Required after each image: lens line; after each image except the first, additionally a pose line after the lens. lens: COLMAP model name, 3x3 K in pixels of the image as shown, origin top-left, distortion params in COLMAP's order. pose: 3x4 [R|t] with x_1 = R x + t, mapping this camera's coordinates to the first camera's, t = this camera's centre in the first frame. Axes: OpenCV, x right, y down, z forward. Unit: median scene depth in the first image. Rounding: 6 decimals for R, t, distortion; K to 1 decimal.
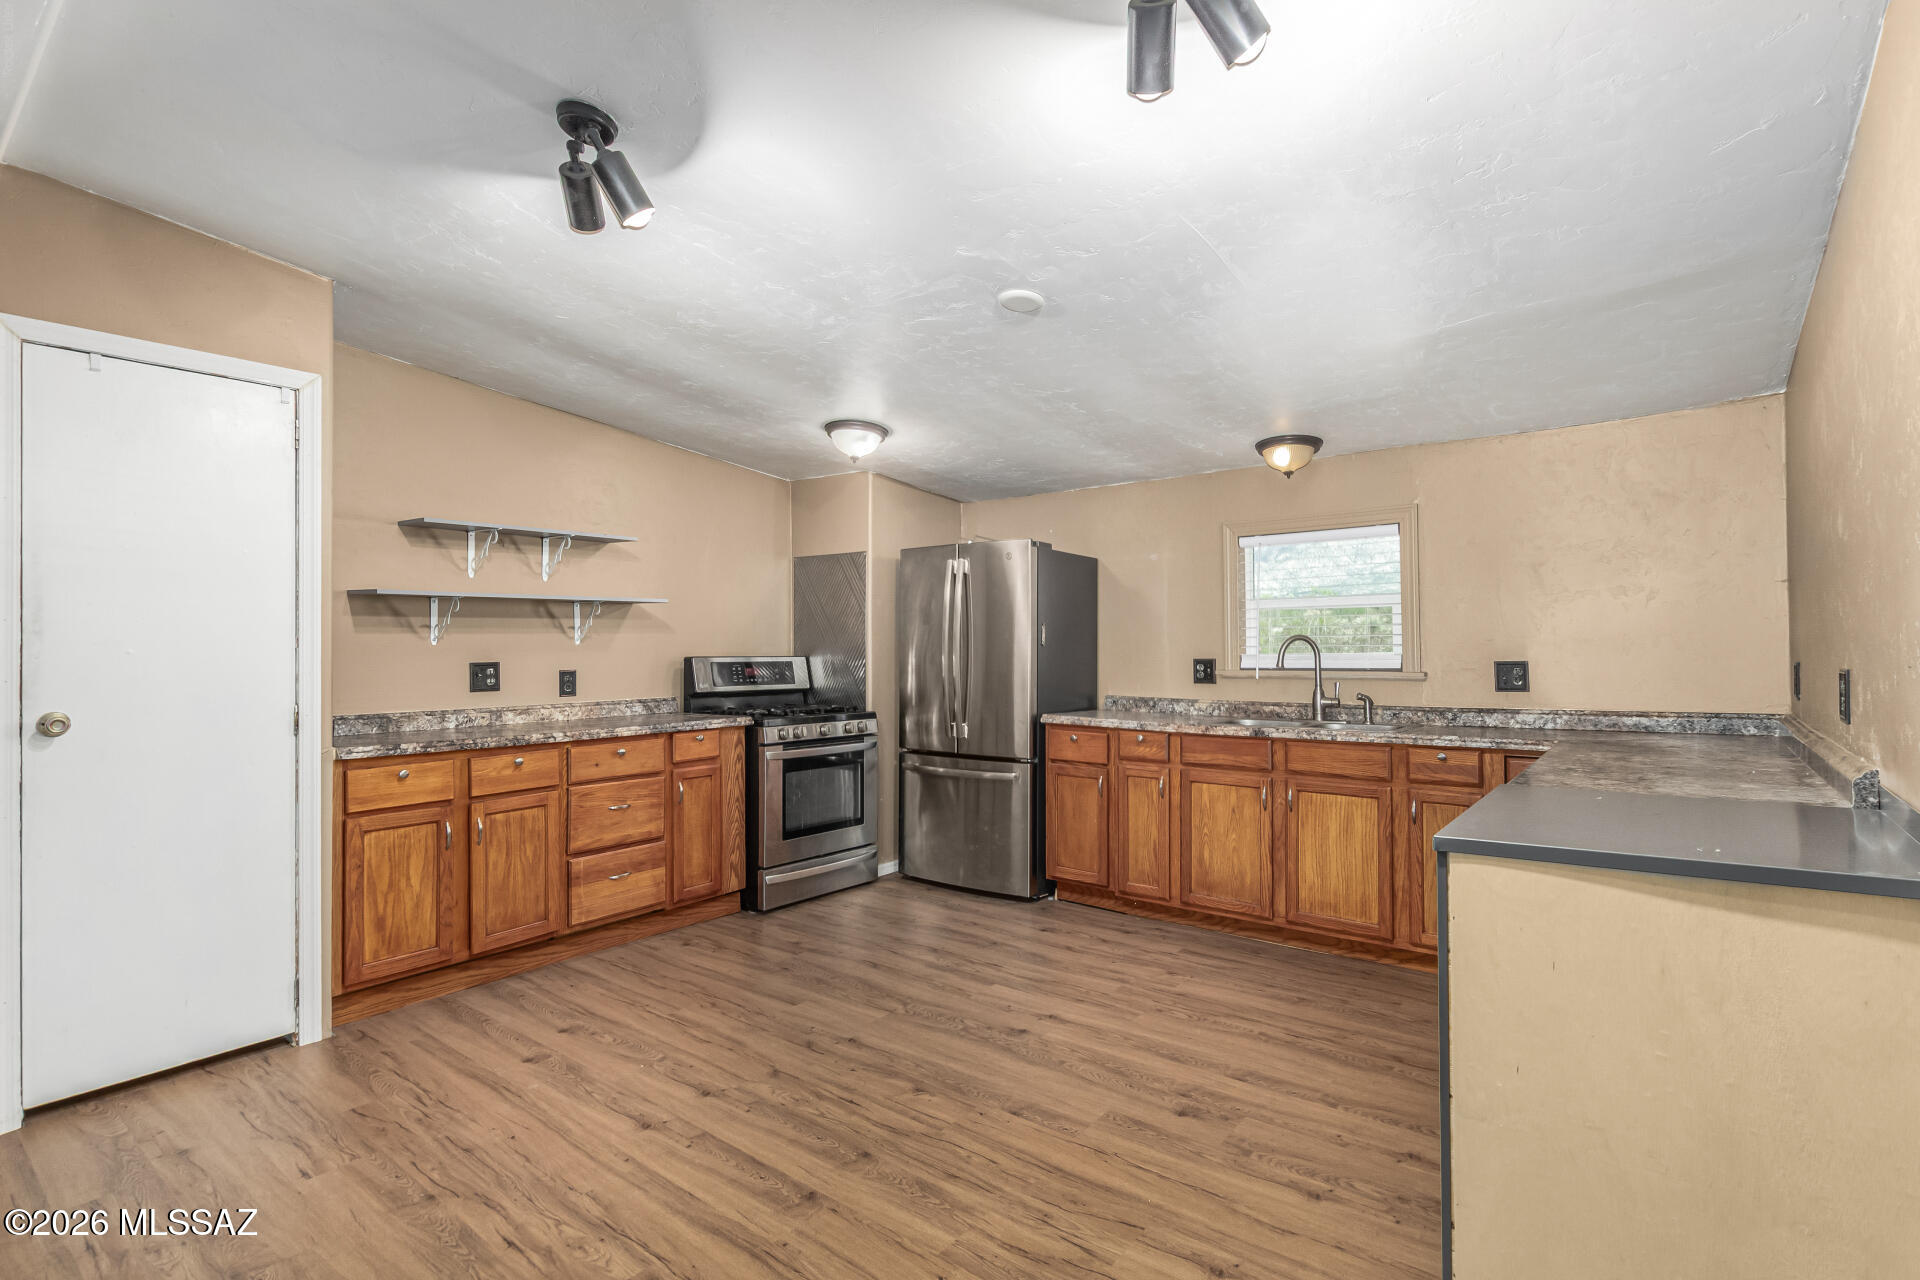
lens RADIAL K [[902.4, 0, 976.1], [0, 902.4, 646.7], [0, 0, 1]] dist [0.014465, -0.008630]
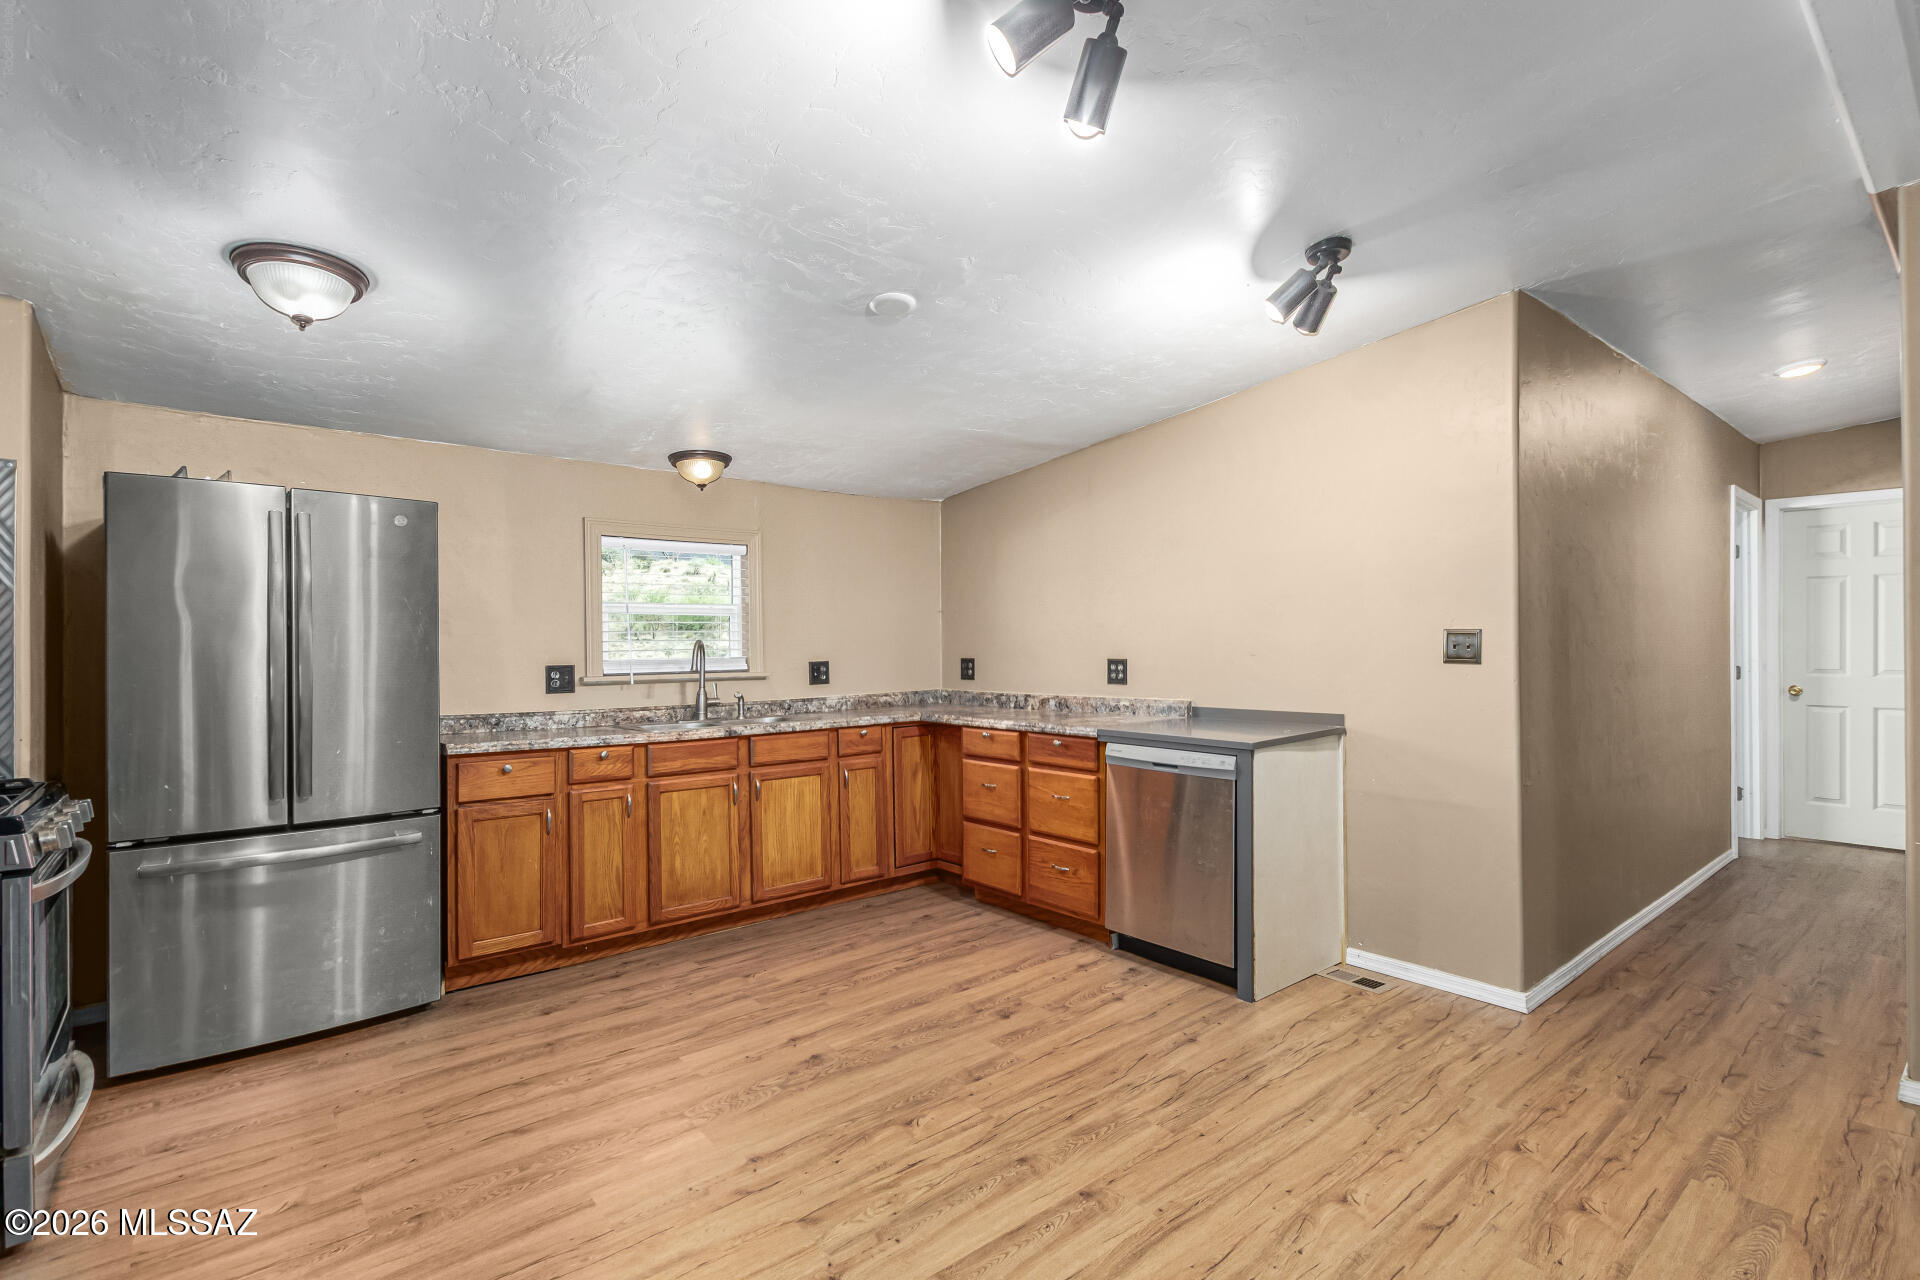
lens RADIAL K [[899.4, 0, 976.0], [0, 899.4, 655.9], [0, 0, 1]] dist [0.006400, -0.000024]
pose [[0.198759, -0.005240, 0.980034, -0.659433], [0.006202, 0.999972, 0.004089, 0.003921], [-0.980029, 0.005265, 0.198786, 0.513975]]
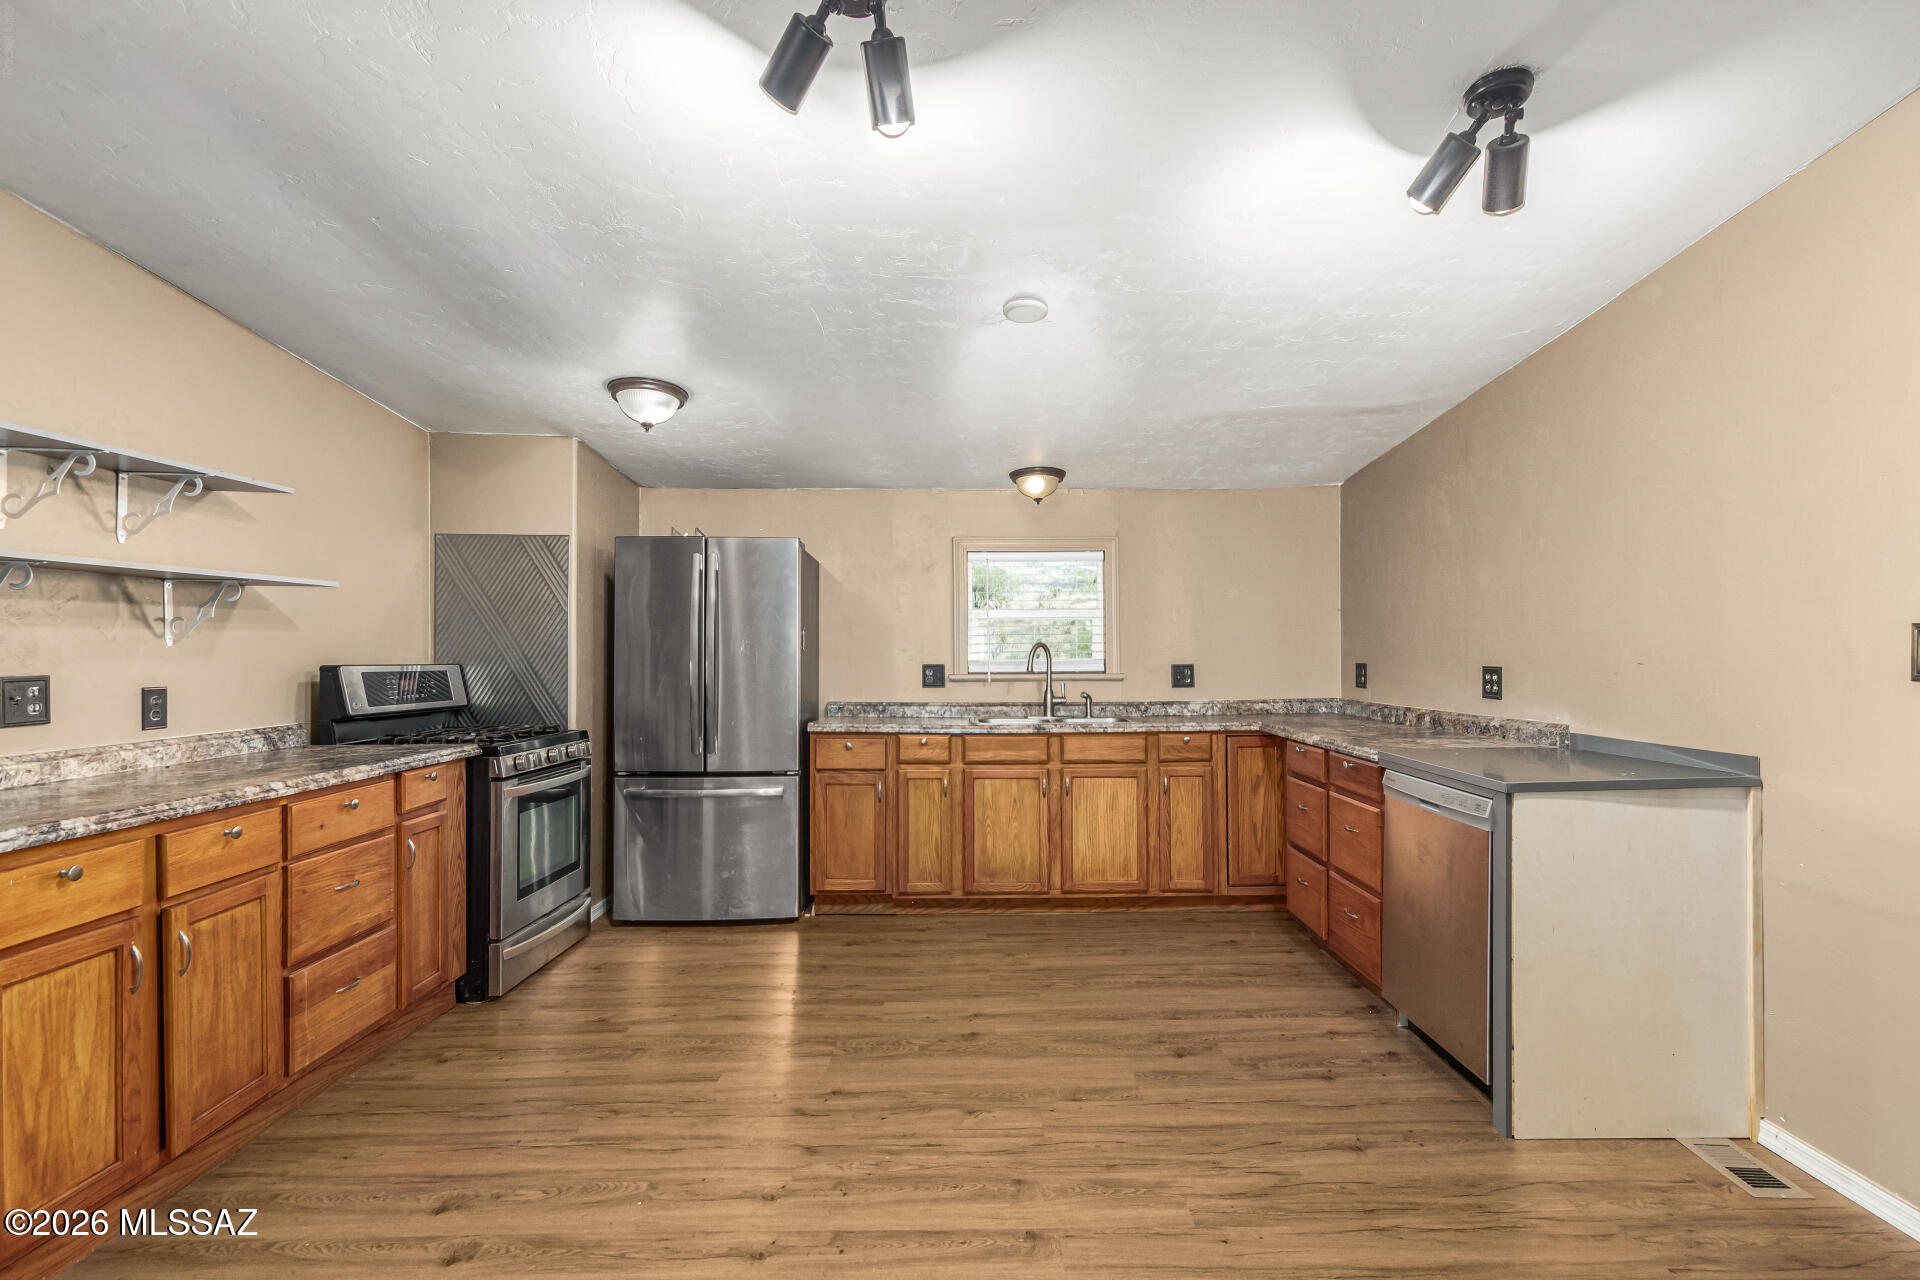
lens RADIAL K [[903.9, 0, 976.2], [0, 903.9, 661.3], [0, 0, 1]] dist [0.016117, -0.008690]
pose [[0.781012, -0.003271, 0.624507, -0.454788], [-0.001632, 0.999972, 0.007279, 0.002772], [-0.624513, -0.006704, 0.780985, 0.170776]]
